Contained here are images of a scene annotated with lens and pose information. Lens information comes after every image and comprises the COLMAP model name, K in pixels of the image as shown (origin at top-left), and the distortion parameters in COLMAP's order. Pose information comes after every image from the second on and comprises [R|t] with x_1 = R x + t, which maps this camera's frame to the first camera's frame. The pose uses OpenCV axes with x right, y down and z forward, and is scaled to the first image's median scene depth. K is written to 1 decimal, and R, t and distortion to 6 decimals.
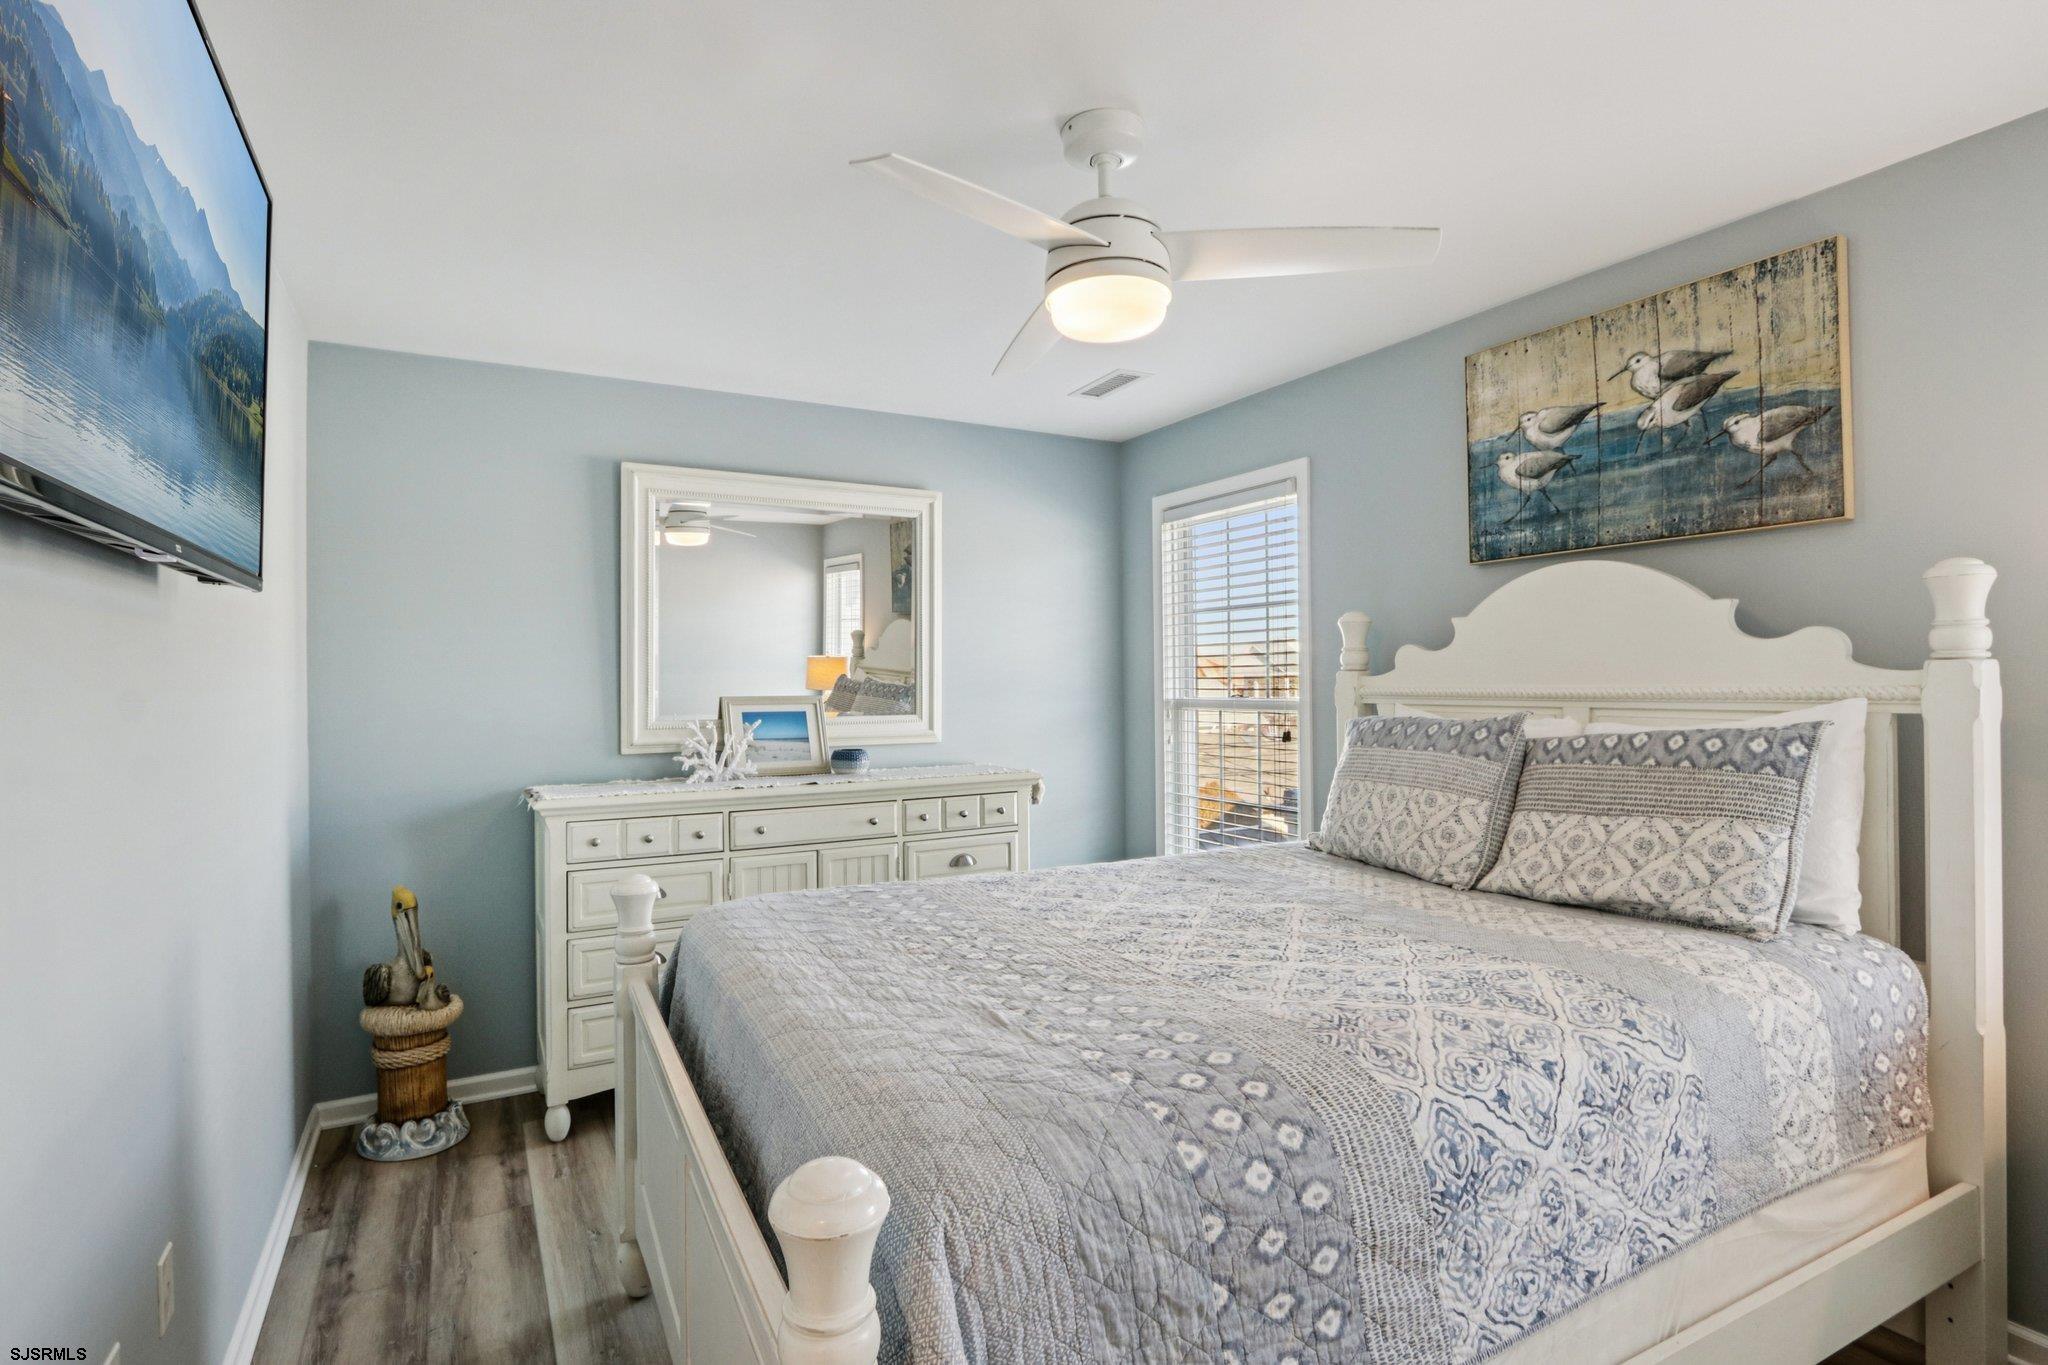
lens RADIAL K [[990.9, 0, 1014.1], [0, 990.9, 679.7], [0, 0, 1]] dist [-0.016243, 0.000367]
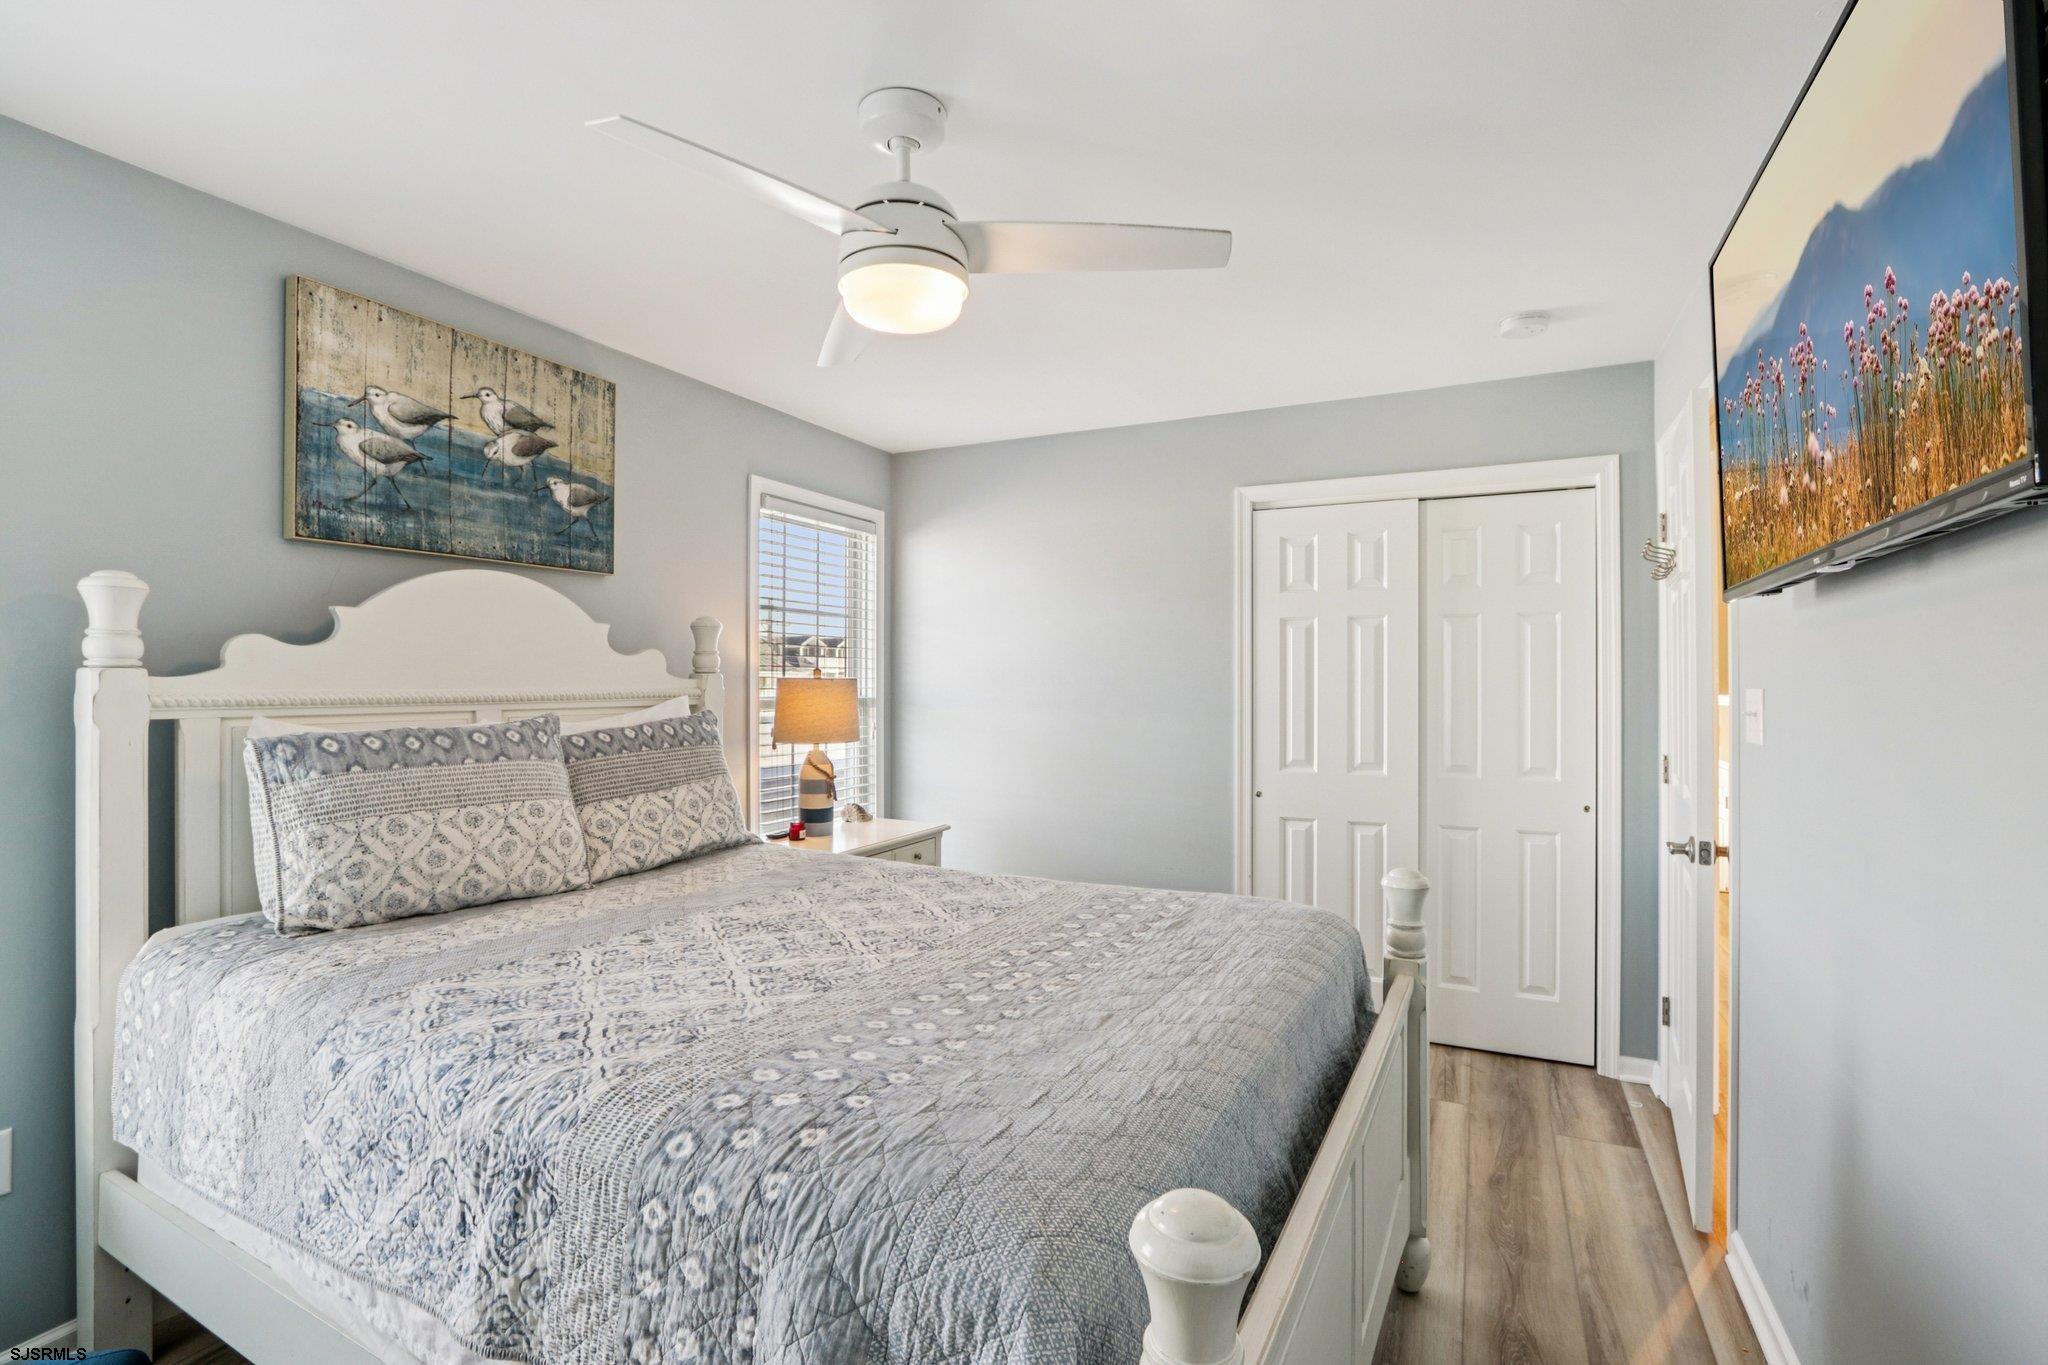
lens RADIAL K [[942.0, 0, 1012.0], [0, 942.0, 680.6], [0, 0, 1]] dist [-0.018257, 0.000637]
pose [[-0.560273, 0.006438, 0.828283, -0.565465], [-0.000733, 0.999966, -0.008269, 0.004591], [-0.828308, -0.005240, -0.560249, 1.104959]]
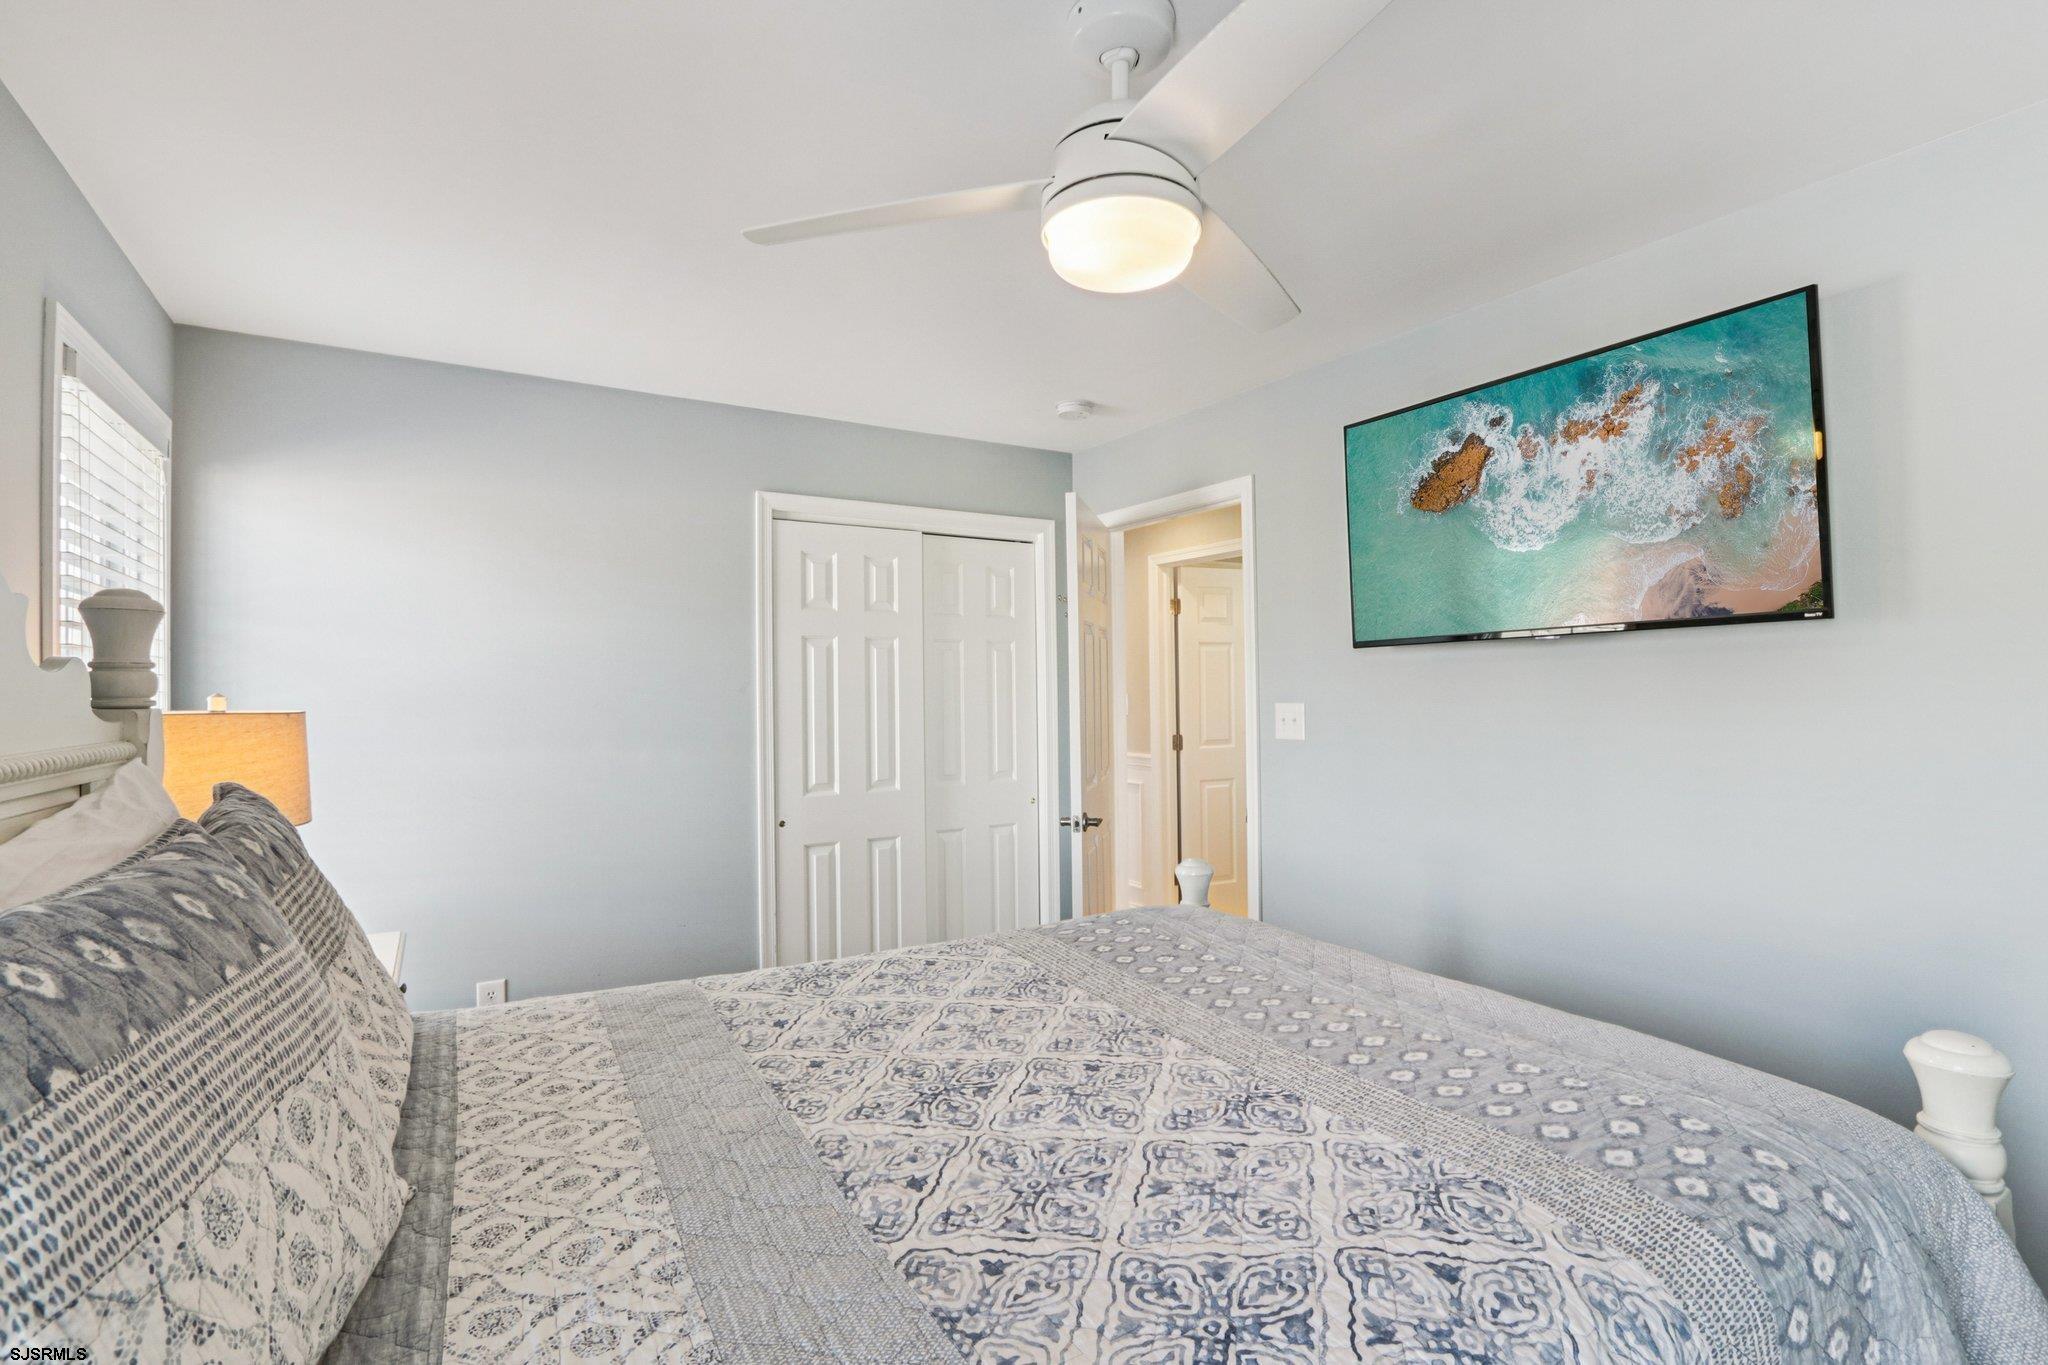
lens RADIAL K [[942.0, 0, 1014.8], [0, 942.0, 677.8], [0, 0, 1]] dist [-0.018257, 0.000637]
pose [[-0.999036, 0.017279, -0.040365, 0.195275], [0.017941, 0.999709, -0.016116, -0.016095], [0.040075, -0.016824, -0.999055, 1.359700]]
